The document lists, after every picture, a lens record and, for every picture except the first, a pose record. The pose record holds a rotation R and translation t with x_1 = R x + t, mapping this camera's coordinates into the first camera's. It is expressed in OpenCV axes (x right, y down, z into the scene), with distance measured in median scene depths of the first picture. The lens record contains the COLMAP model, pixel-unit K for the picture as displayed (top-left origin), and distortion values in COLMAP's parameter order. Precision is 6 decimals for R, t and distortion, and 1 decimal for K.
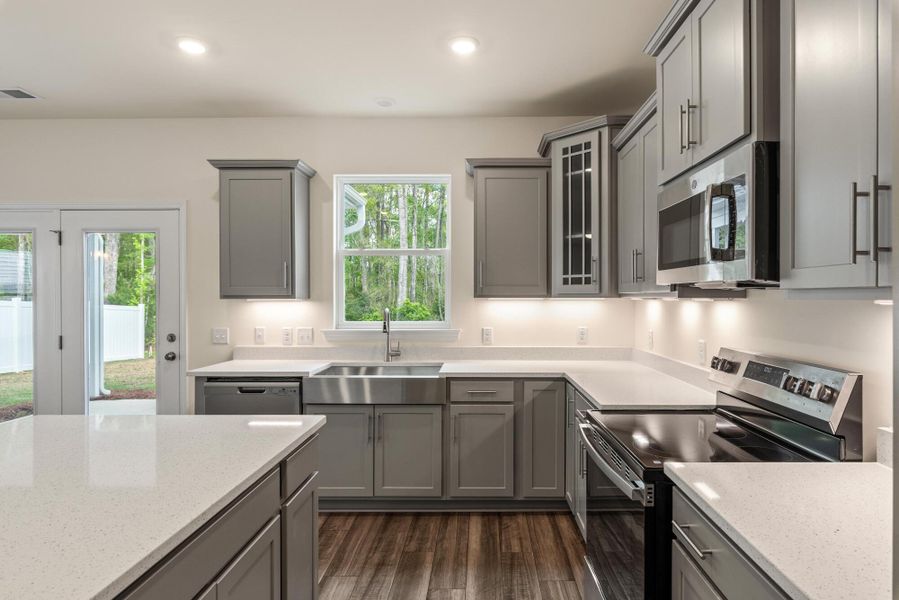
lens RADIAL K [[528.9, 0, 457.0], [0, 528.9, 297.5], [0, 0, 1]] dist [0.015945, 0.000148]
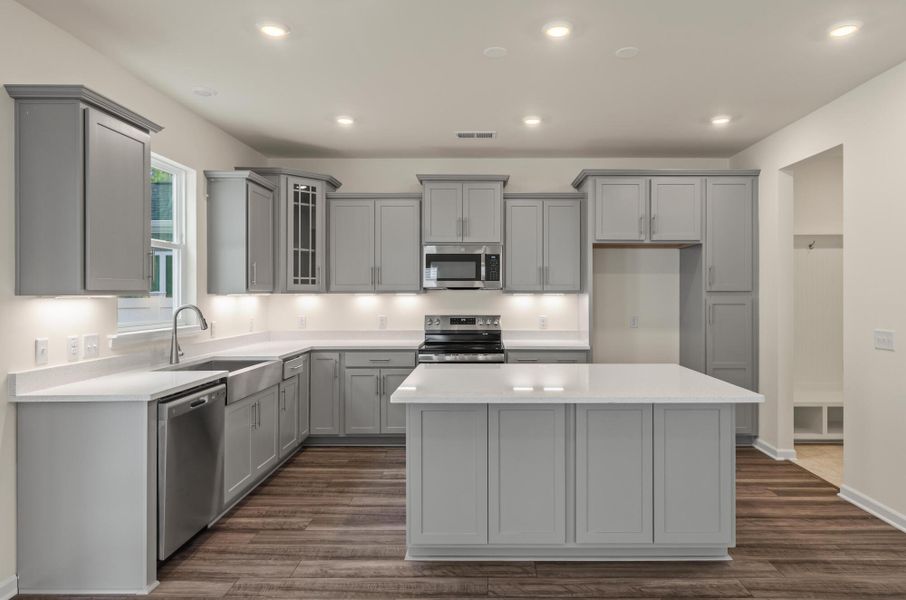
lens RADIAL K [[580.5, 0, 503.3], [0, 580.5, 295.4], [0, 0, 1]] dist [0.004811, 0.004836]
pose [[-0.075338, 0.001020, 0.997158, -1.365560], [0.008774, 0.999961, -0.000360, 0.010640], [-0.997119, 0.008722, -0.075344, 0.594752]]
